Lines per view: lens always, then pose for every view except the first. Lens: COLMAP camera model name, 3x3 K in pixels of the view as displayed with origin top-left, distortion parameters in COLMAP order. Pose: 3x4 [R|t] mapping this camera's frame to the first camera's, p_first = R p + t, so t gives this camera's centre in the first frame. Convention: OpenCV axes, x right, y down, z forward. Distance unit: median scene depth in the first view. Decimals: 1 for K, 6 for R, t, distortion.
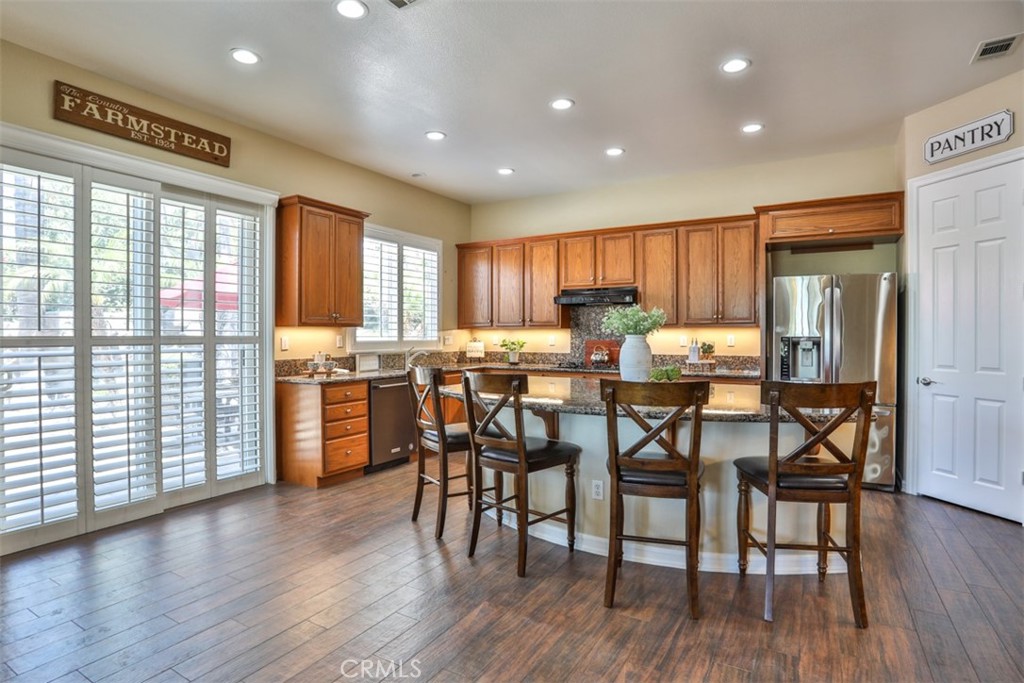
lens RADIAL K [[524.5, 0, 515.8], [0, 524.5, 340.5], [0, 0, 1]] dist [-0.073613, 0.029155]
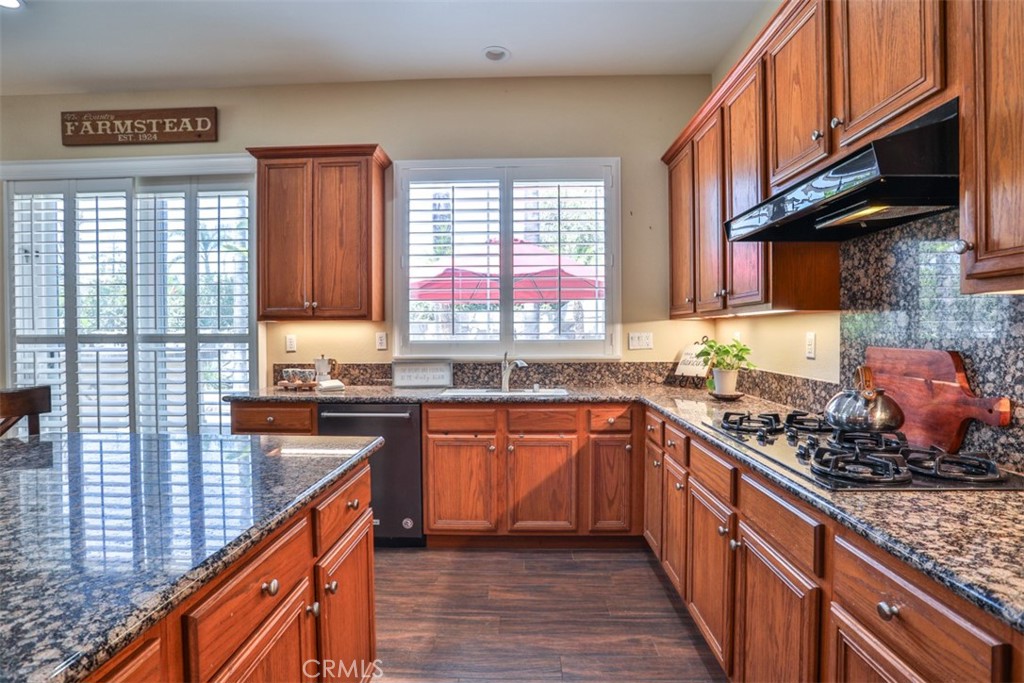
lens RADIAL K [[524.5, 0, 515.9], [0, 524.5, 339.6], [0, 0, 1]] dist [-0.073613, 0.029155]
pose [[0.474769, 0.005971, -0.880090, 0.417372], [-0.005398, 0.999978, 0.003873, -0.004441], [0.880094, 0.002912, 0.474790, 0.961381]]
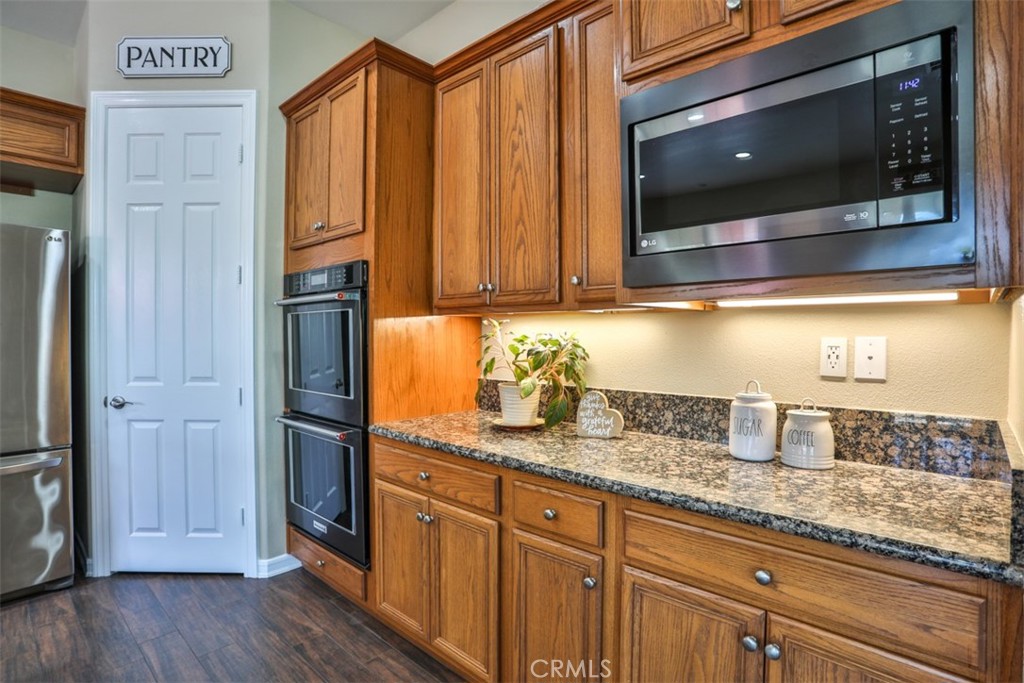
lens RADIAL K [[524.5, 0, 504.2], [0, 524.5, 337.3], [0, 0, 1]] dist [-0.073613, 0.029155]
pose [[0.231692, -0.007184, 0.972763, 0.252690], [0.007875, 0.999954, 0.005510, -0.004340], [-0.972757, 0.006384, 0.231738, 0.315052]]
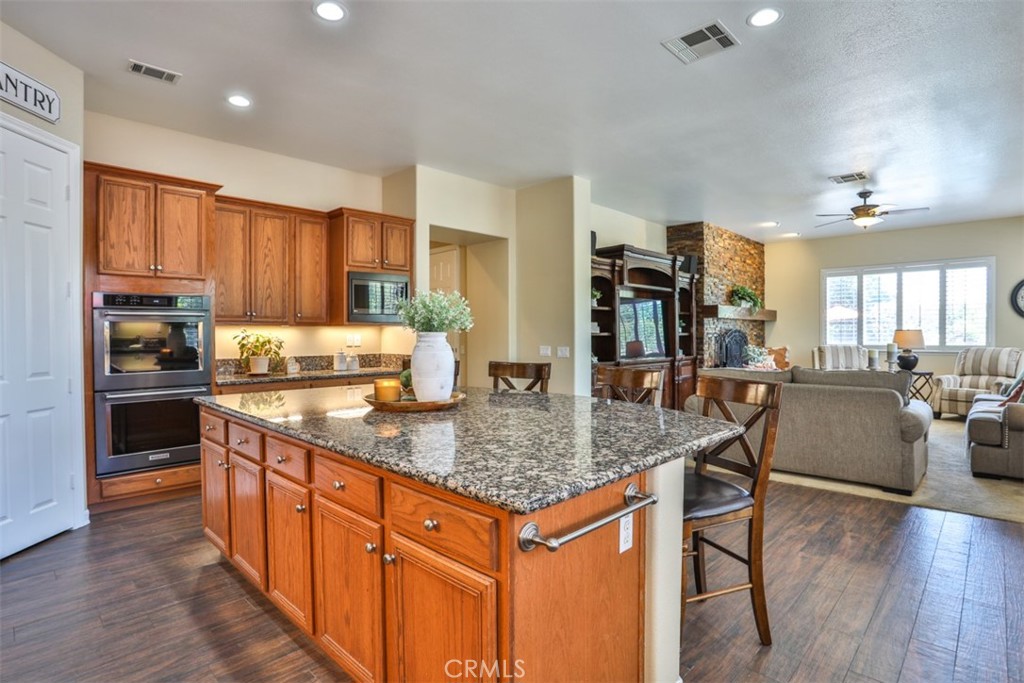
lens RADIAL K [[524.5, 0, 512.2], [0, 524.5, 342.1], [0, 0, 1]] dist [-0.073613, 0.029155]
pose [[-0.970998, 0.002762, 0.239072, -0.044014], [0.008418, 0.999708, 0.022642, -0.009065], [-0.238939, 0.023998, -0.970738, 1.310078]]
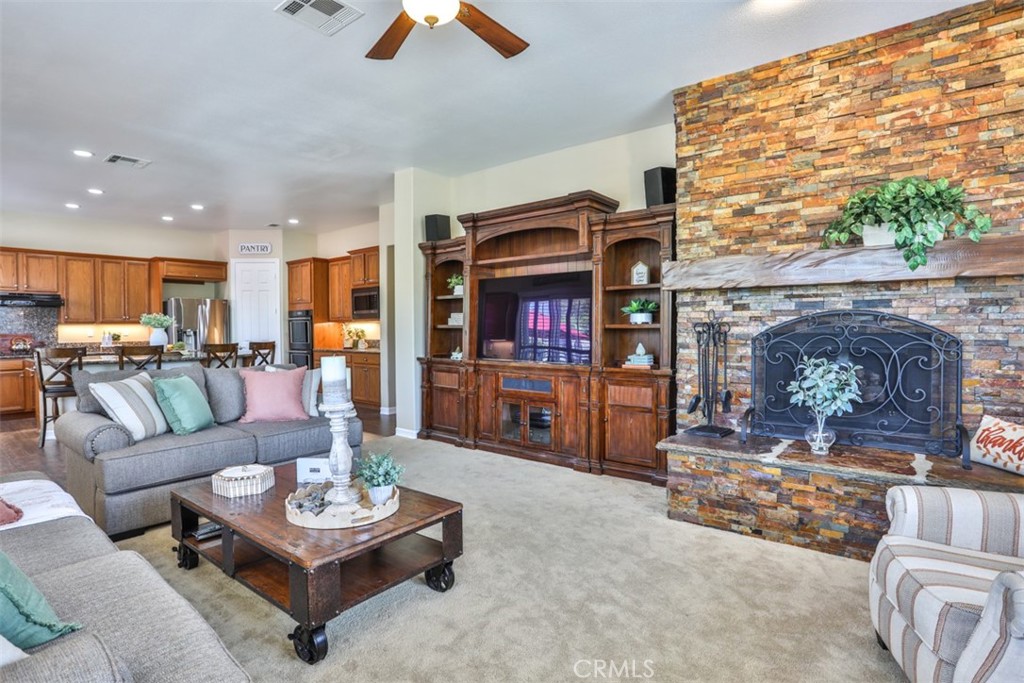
lens RADIAL K [[524.5, 0, 501.9], [0, 524.5, 338.5], [0, 0, 1]] dist [-0.073613, 0.029155]
pose [[0.157537, -0.022073, 0.987266, -1.178895], [0.016254, 0.999673, 0.019757, 0.009016], [-0.987379, 0.012934, 0.157844, -0.493292]]
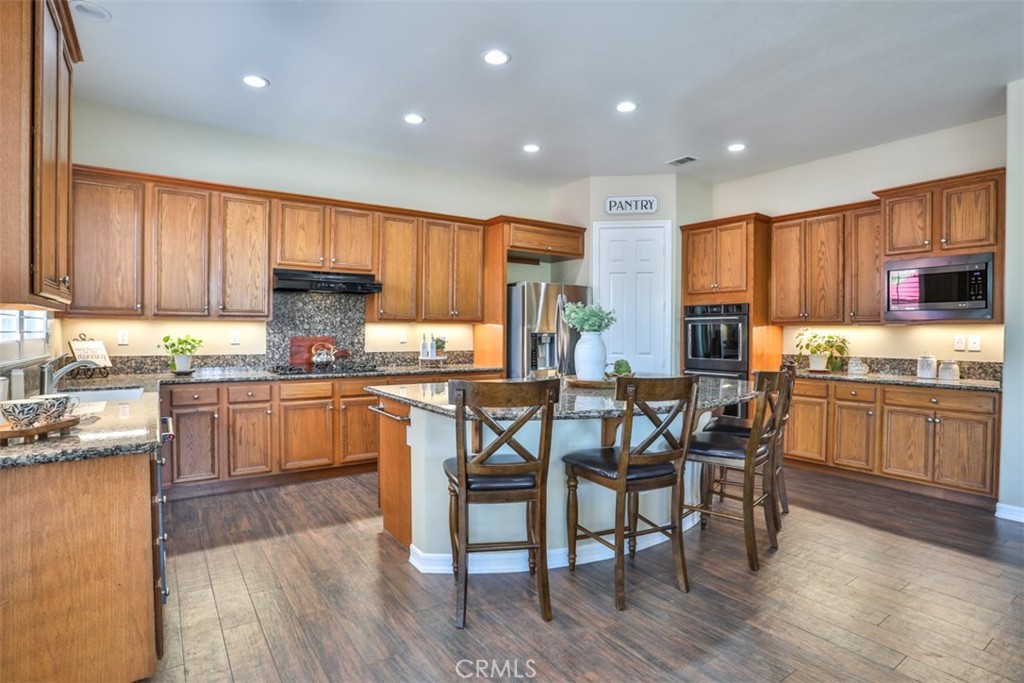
lens RADIAL K [[524.5, 0, 502.6], [0, 524.5, 337.9], [0, 0, 1]] dist [-0.073613, 0.029155]
pose [[0.427944, -0.008640, 0.903764, -0.594128], [0.001817, 0.999961, 0.008699, -0.006816], [-0.903804, -0.002081, 0.427942, 0.554593]]
